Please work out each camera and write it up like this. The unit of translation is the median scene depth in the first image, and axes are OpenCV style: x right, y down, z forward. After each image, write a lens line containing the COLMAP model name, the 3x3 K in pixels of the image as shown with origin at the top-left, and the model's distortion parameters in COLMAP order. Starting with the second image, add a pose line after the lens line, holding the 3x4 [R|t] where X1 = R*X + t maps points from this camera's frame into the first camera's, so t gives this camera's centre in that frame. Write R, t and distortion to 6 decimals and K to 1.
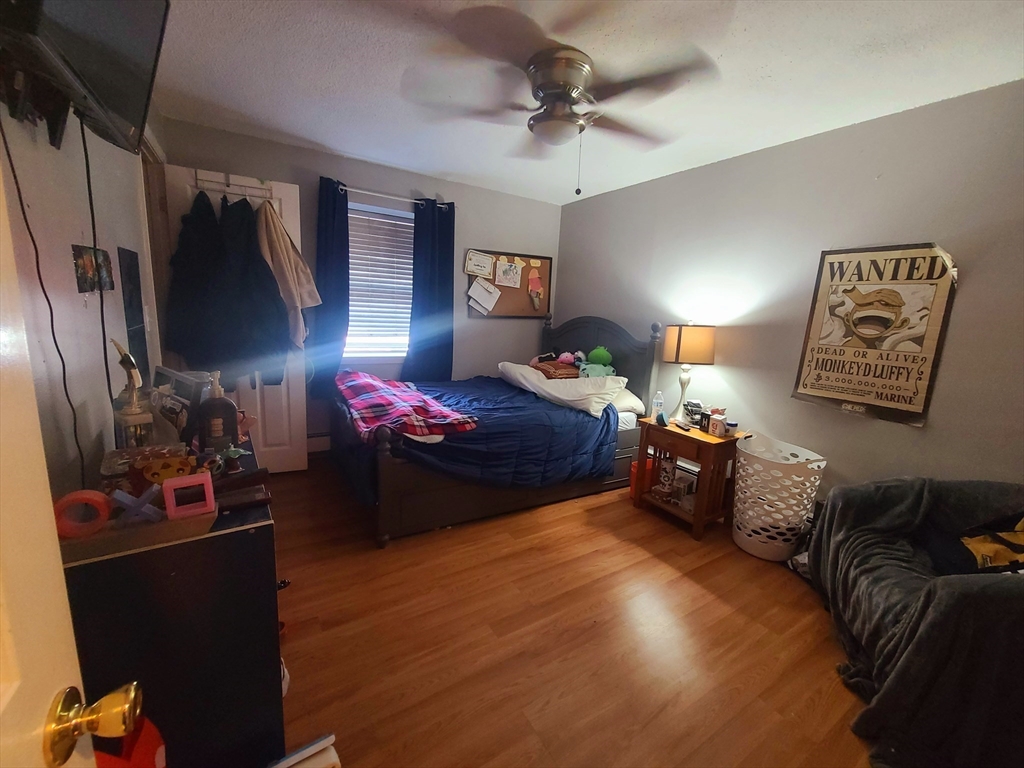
lens RADIAL K [[417.3, 0, 516.9], [0, 417.3, 381.5], [0, 0, 1]] dist [0.003885, -0.002016]
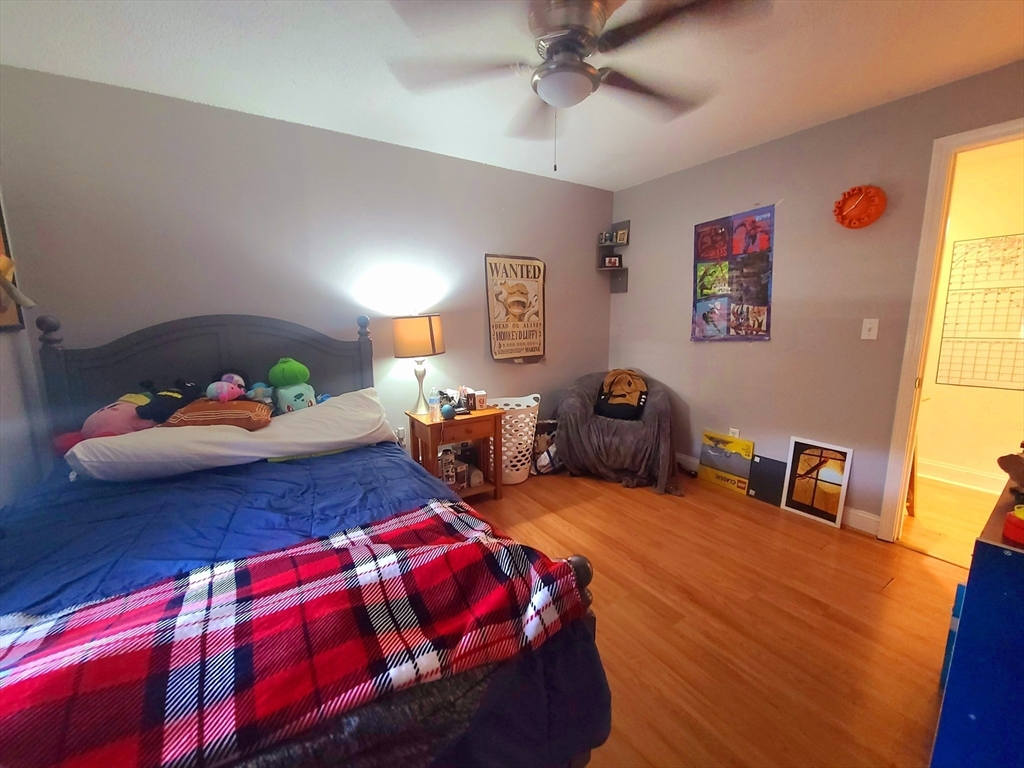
lens RADIAL K [[417.3, 0, 516.4], [0, 417.3, 384.5], [0, 0, 1]] dist [0.003885, -0.002016]
pose [[-0.005987, -0.220020, 0.975477, -0.723480], [0.183724, 0.958647, 0.217352, -0.191844], [-0.982960, 0.180520, 0.034684, 0.986329]]
